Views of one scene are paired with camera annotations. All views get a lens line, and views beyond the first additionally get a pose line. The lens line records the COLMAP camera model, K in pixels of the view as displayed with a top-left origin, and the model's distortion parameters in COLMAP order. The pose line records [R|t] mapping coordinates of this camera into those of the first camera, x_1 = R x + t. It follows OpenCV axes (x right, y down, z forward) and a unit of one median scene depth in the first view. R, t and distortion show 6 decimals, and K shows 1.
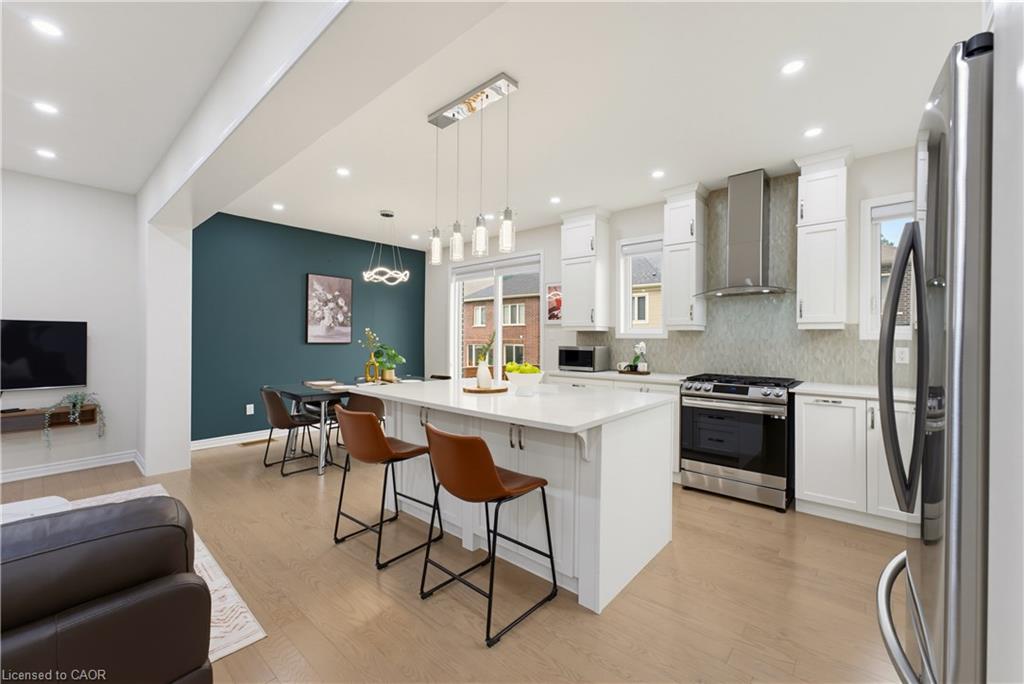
lens RADIAL K [[407.7, 0, 509.8], [0, 407.7, 341.1], [0, 0, 1]] dist [-0.015181, 0.003152]
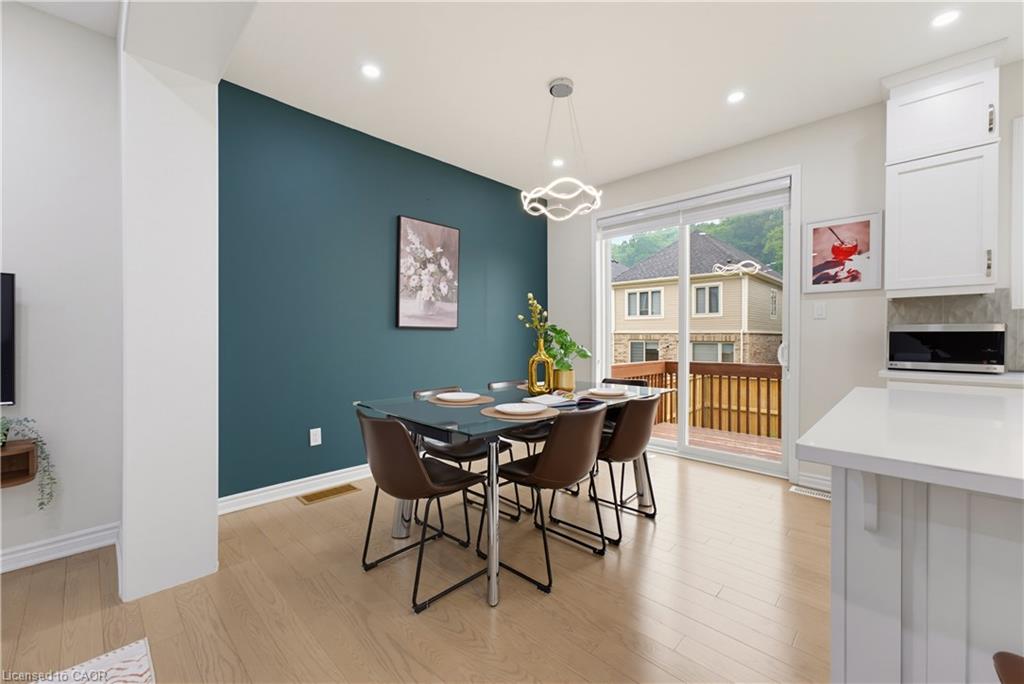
lens RADIAL K [[407.7, 0, 507.0], [0, 407.7, 341.1], [0, 0, 1]] dist [-0.015181, 0.003152]
pose [[0.999151, -0.001755, -0.041164, -0.407398], [0.001802, 0.999998, 0.001111, 0.035044], [0.041162, -0.001184, 0.999152, 0.508111]]
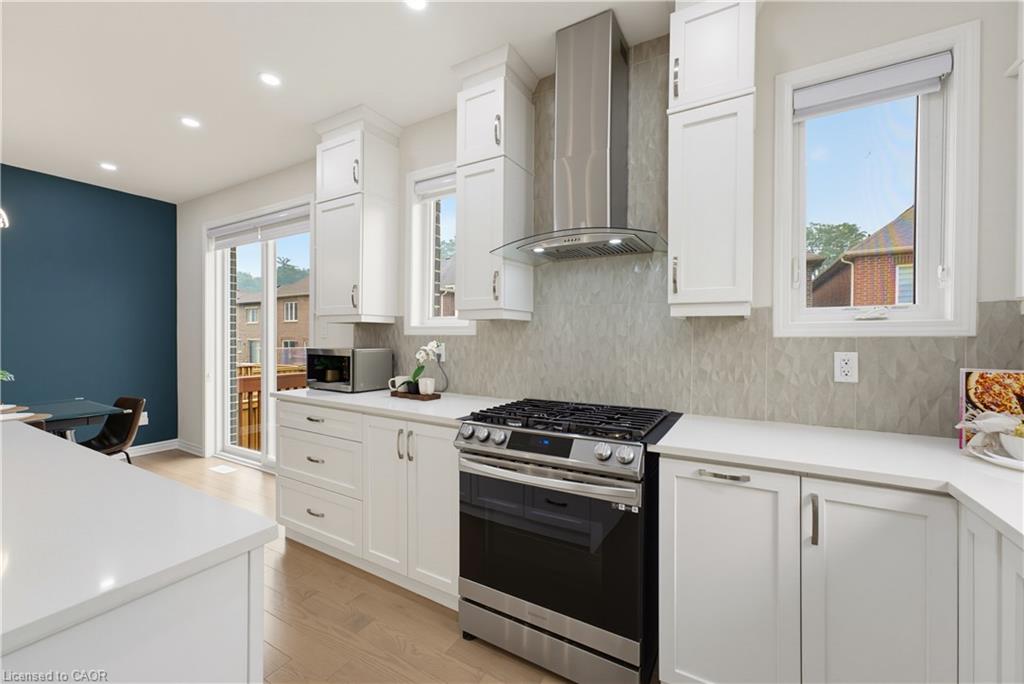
lens RADIAL K [[407.7, 0, 514.0], [0, 407.7, 340.2], [0, 0, 1]] dist [-0.015181, 0.003152]
pose [[0.980008, -0.005148, 0.198891, 0.326037], [0.003711, 0.999964, 0.007598, -0.003404], [-0.198923, -0.006708, 0.979992, 0.419355]]
